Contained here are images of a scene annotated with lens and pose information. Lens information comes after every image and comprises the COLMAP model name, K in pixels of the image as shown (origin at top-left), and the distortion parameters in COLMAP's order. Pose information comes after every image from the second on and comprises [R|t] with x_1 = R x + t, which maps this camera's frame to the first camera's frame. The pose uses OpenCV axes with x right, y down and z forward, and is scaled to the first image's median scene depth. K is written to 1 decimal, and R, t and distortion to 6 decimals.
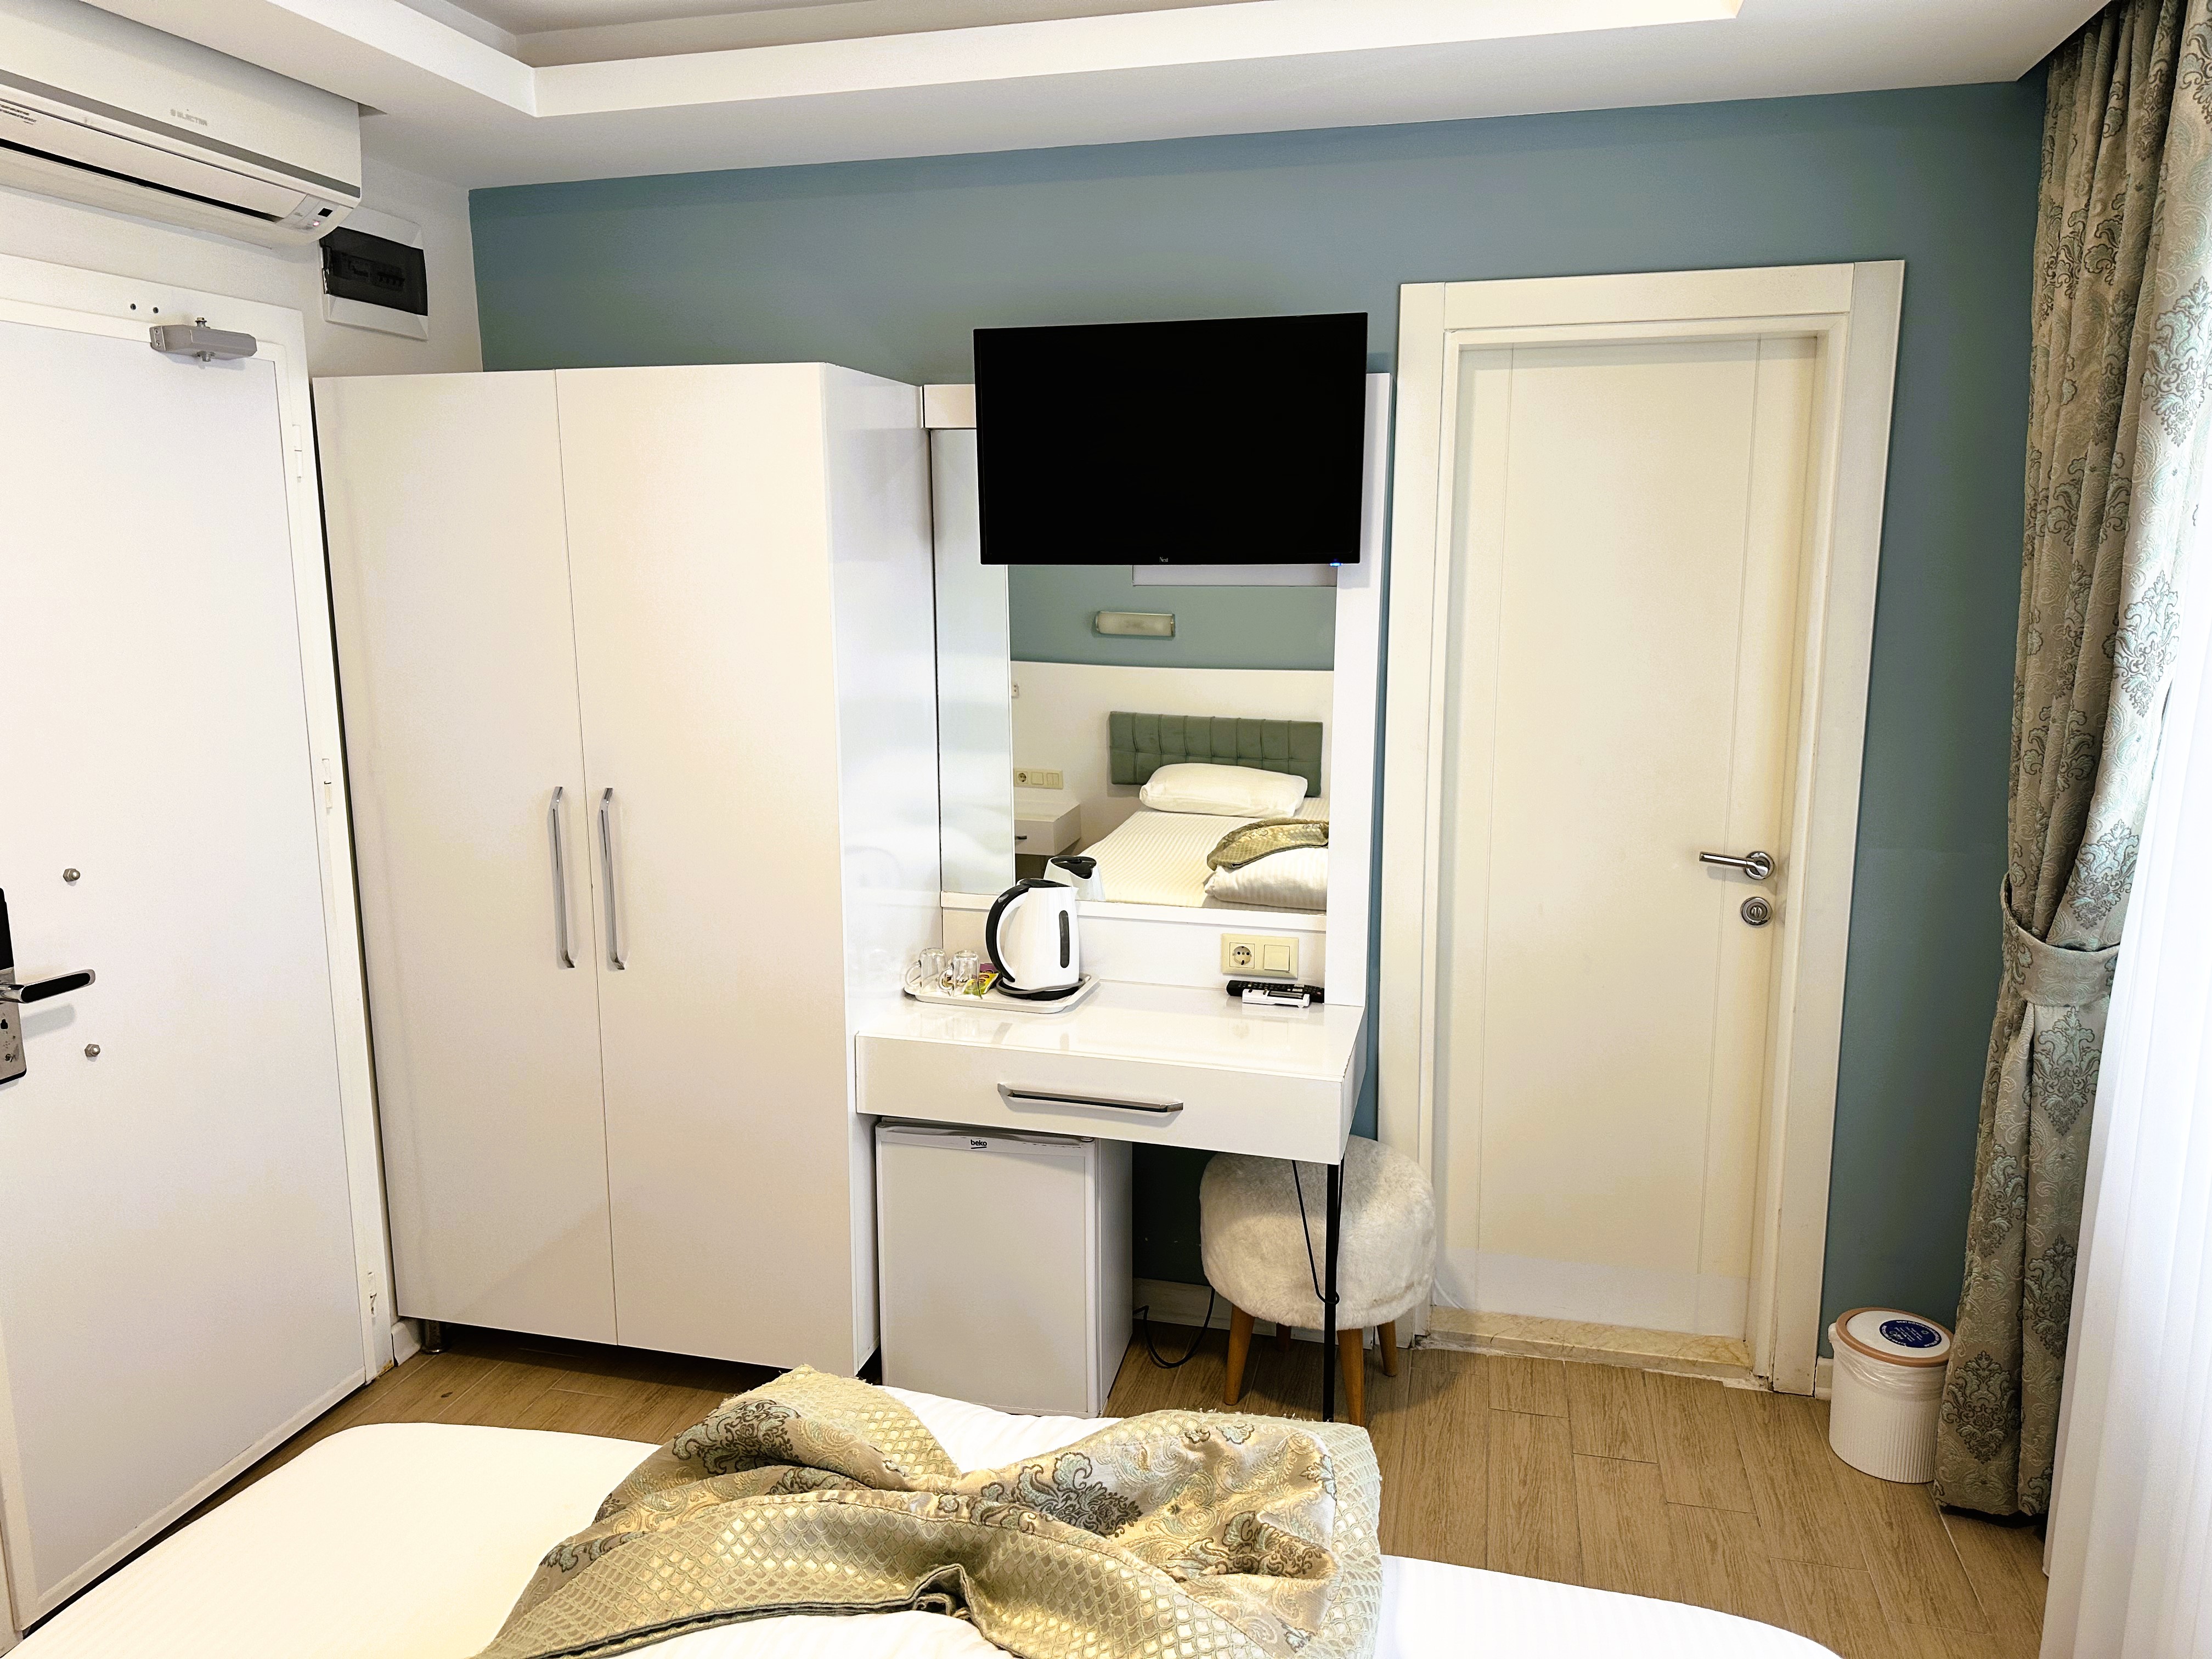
lens RADIAL K [[1512.4, 0, 1062.3], [0, 1512.4, 820.8], [0, 0, 1]] dist [0.081027, -0.135239]
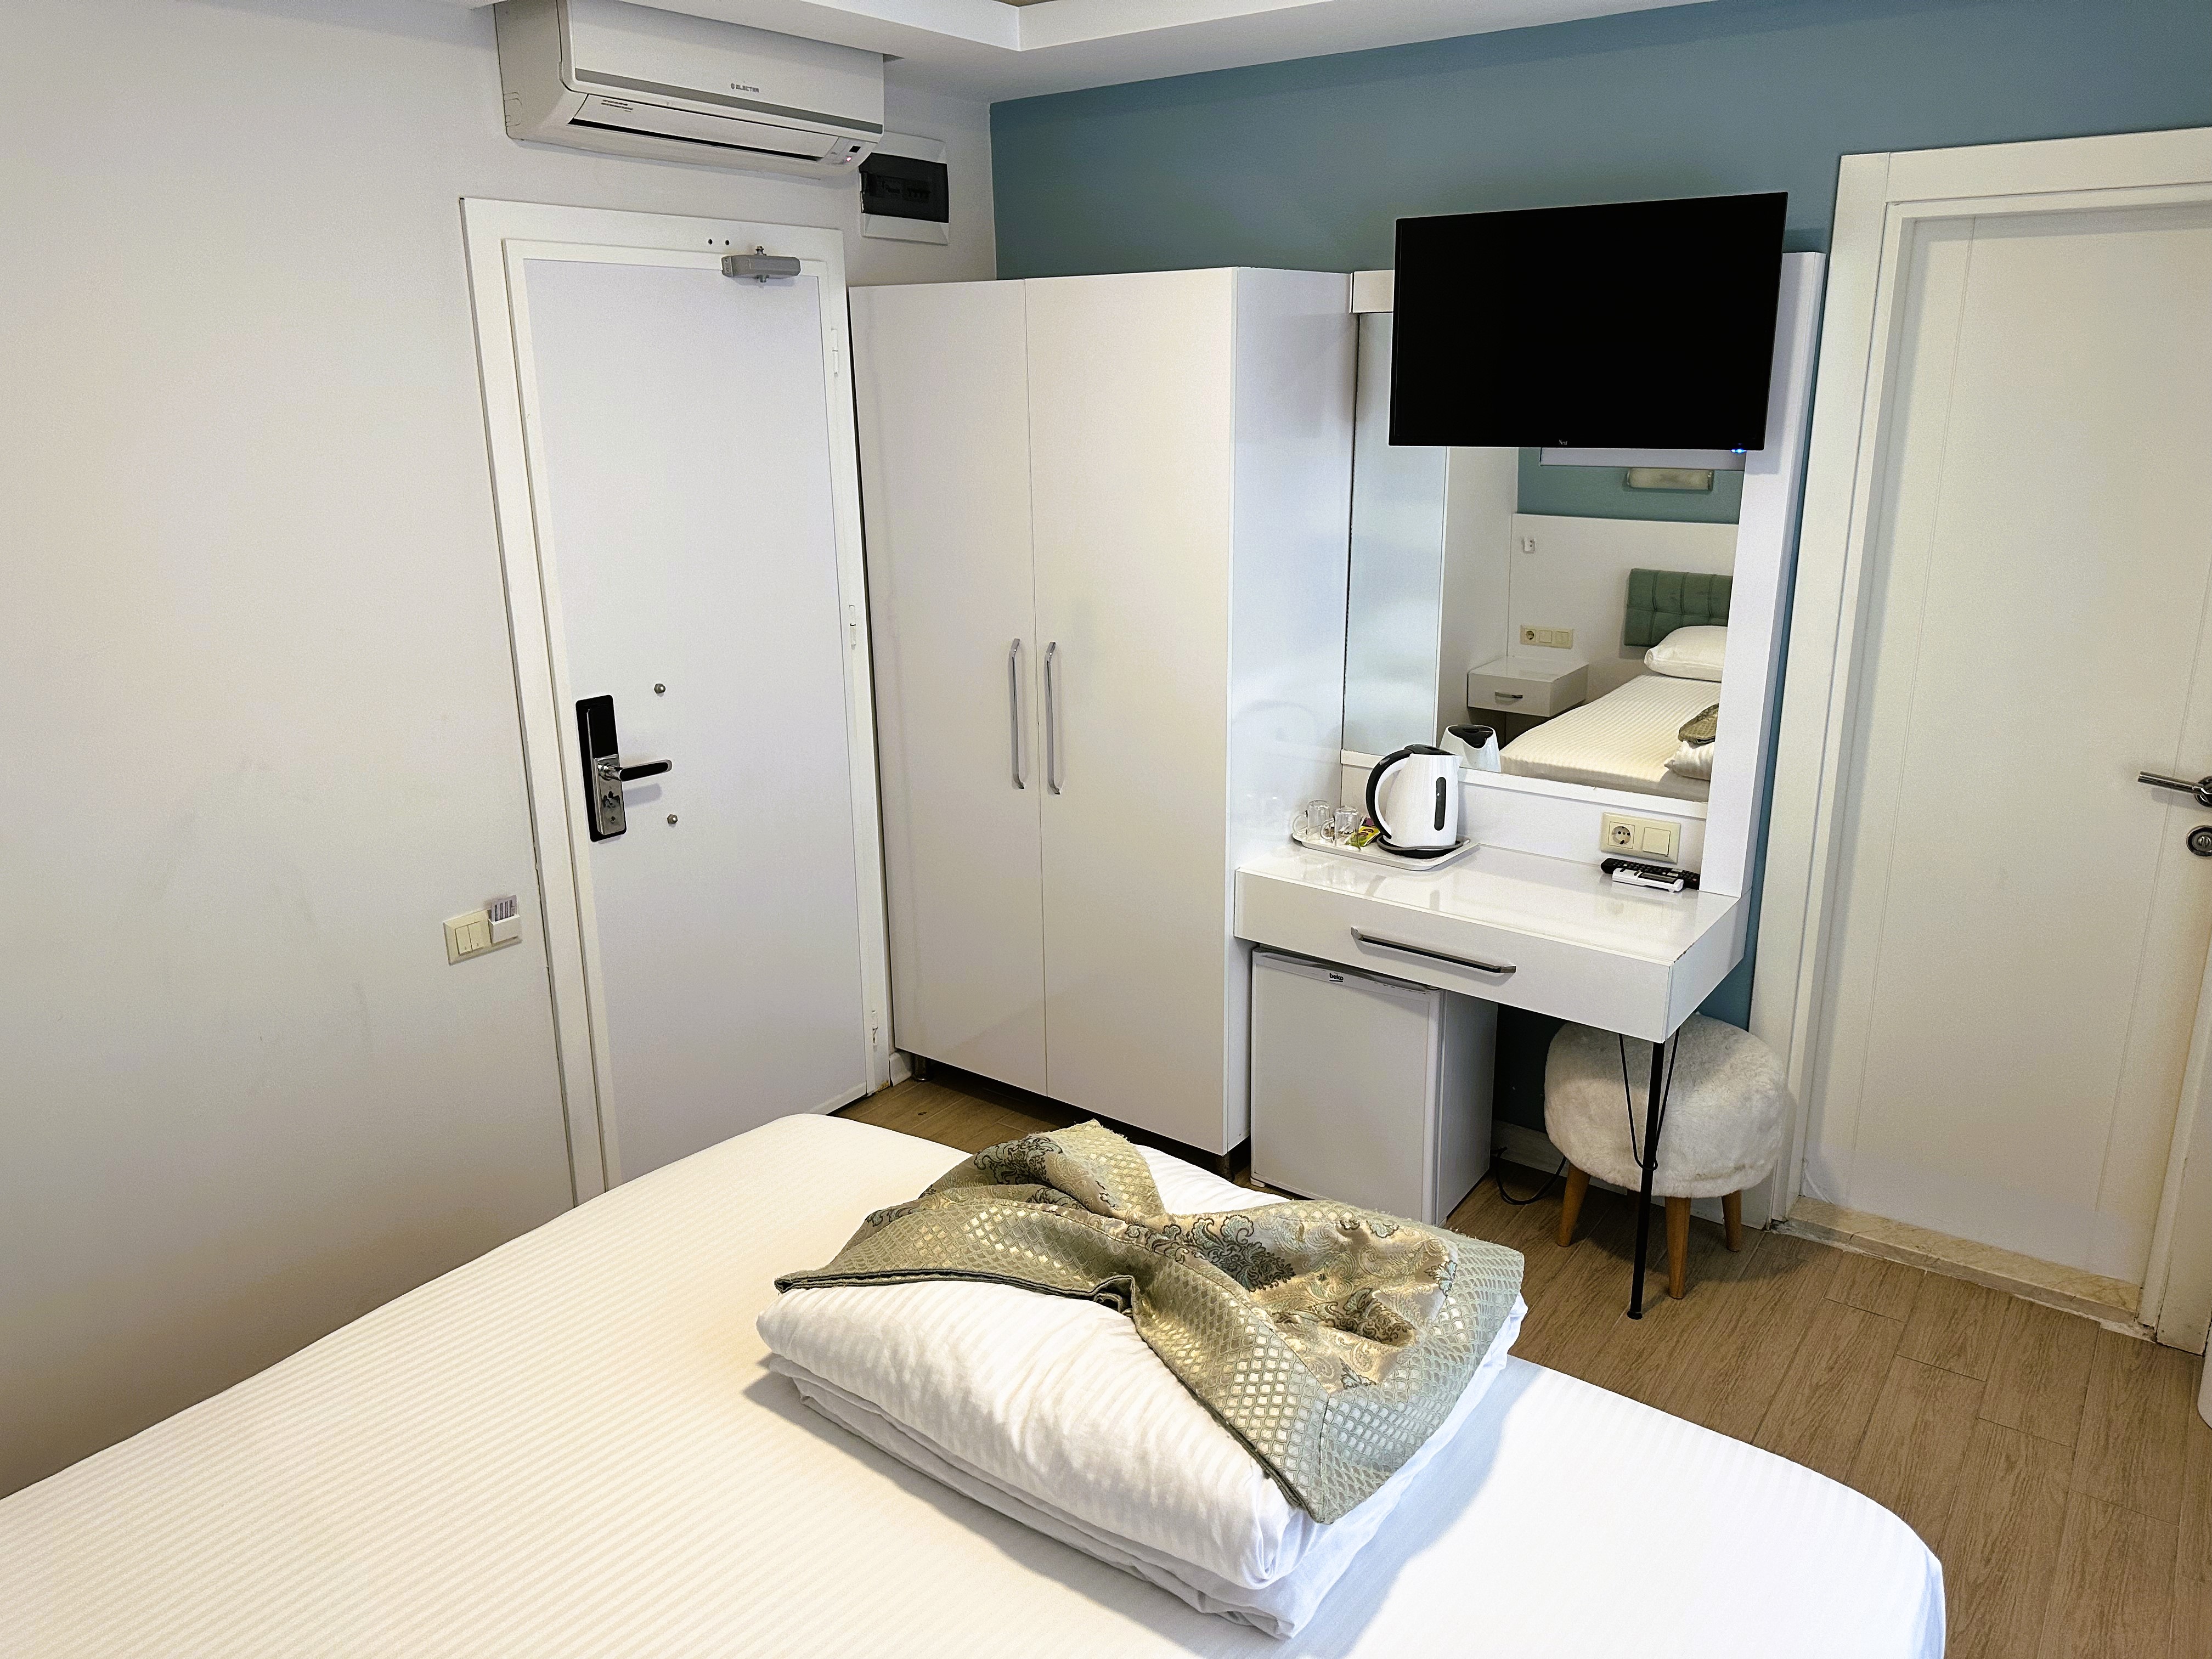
lens RADIAL K [[1538.4, 0, 1106.0], [0, 1538.4, 829.5], [0, 0, 1]] dist [0.038512, -0.066123]
pose [[0.927591, 0.100117, -0.359932, 0.183077], [-0.055674, 0.989710, 0.131815, -0.035917], [0.369425, -0.102232, 0.923620, -0.102270]]
